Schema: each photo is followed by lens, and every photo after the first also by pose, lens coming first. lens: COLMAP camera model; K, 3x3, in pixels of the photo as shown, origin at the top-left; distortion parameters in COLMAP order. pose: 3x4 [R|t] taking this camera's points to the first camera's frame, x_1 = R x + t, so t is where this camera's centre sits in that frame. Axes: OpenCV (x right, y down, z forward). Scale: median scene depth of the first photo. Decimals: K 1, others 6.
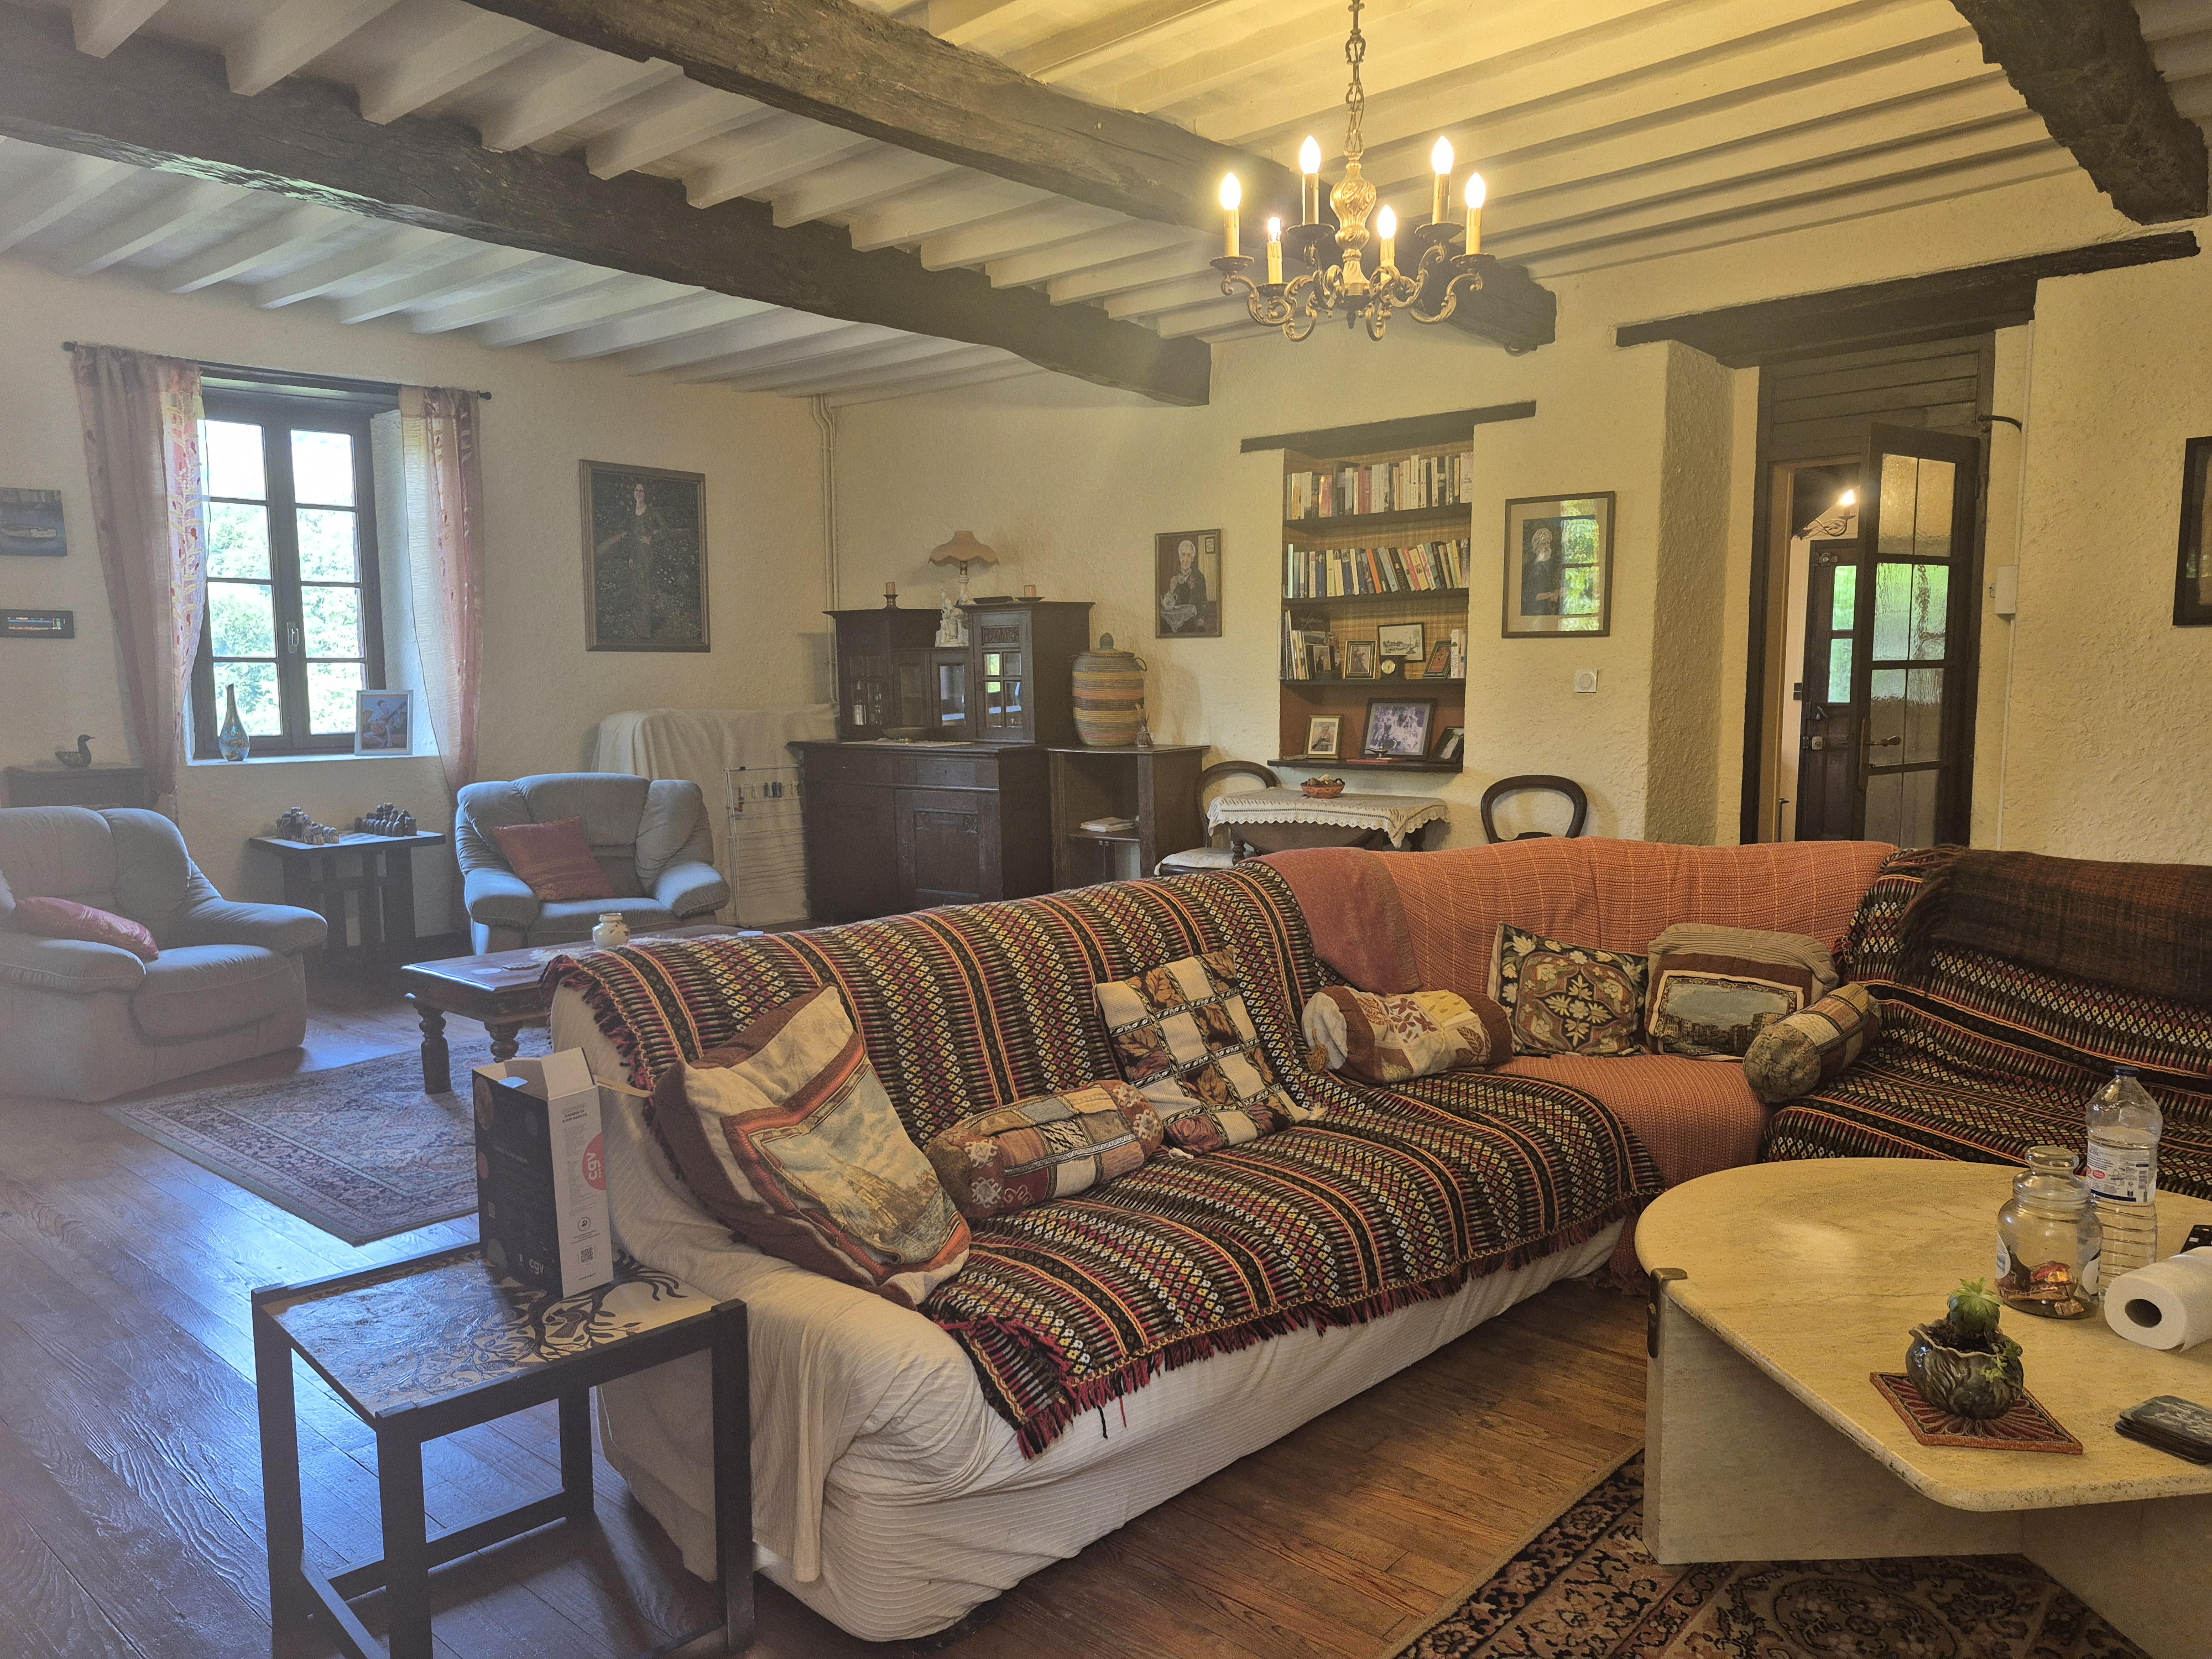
lens RADIAL K [[1520.6, 0, 1106.0], [0, 1520.6, 829.5], [0, 0, 1]] dist [0.073618, -0.087773]
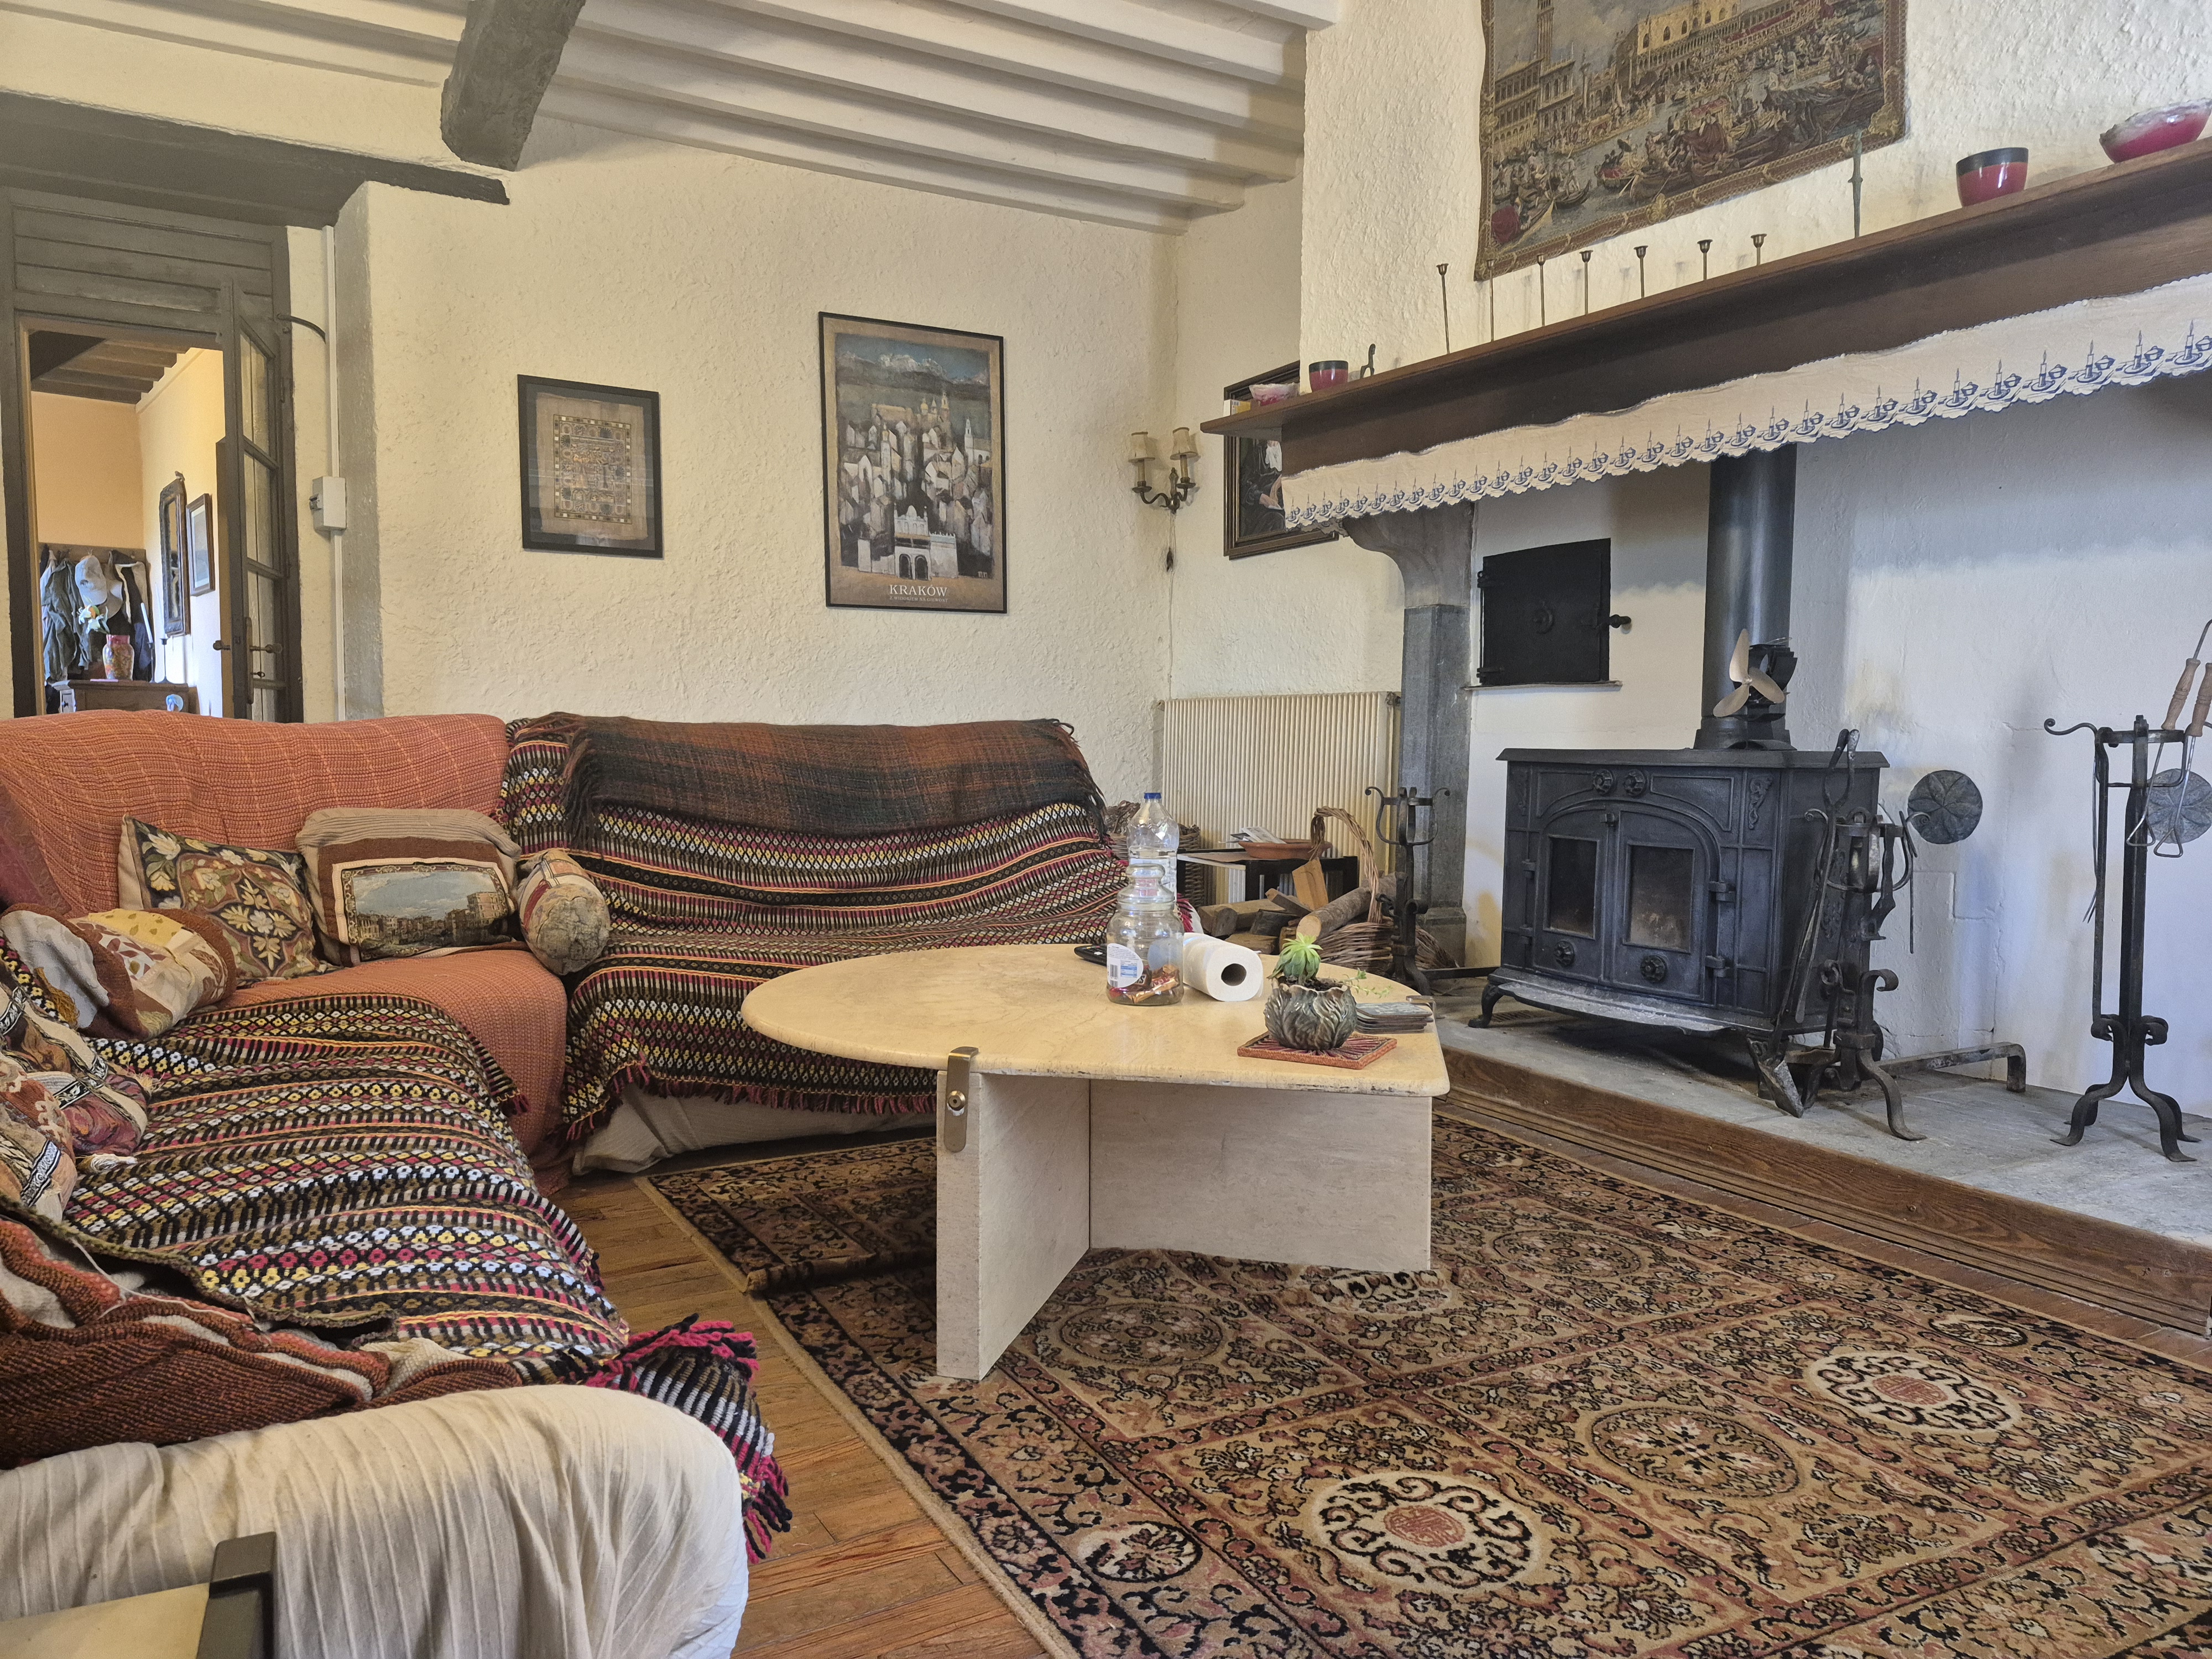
lens RADIAL K [[1520.6, 0, 1106.0], [0, 1520.6, 829.5], [0, 0, 1]] dist [0.073618, -0.087773]
pose [[0.332308, -0.054410, 0.941600, -0.254623], [0.076418, 0.996606, 0.030619, 0.081273], [-0.940070, 0.061780, 0.335338, 0.363613]]
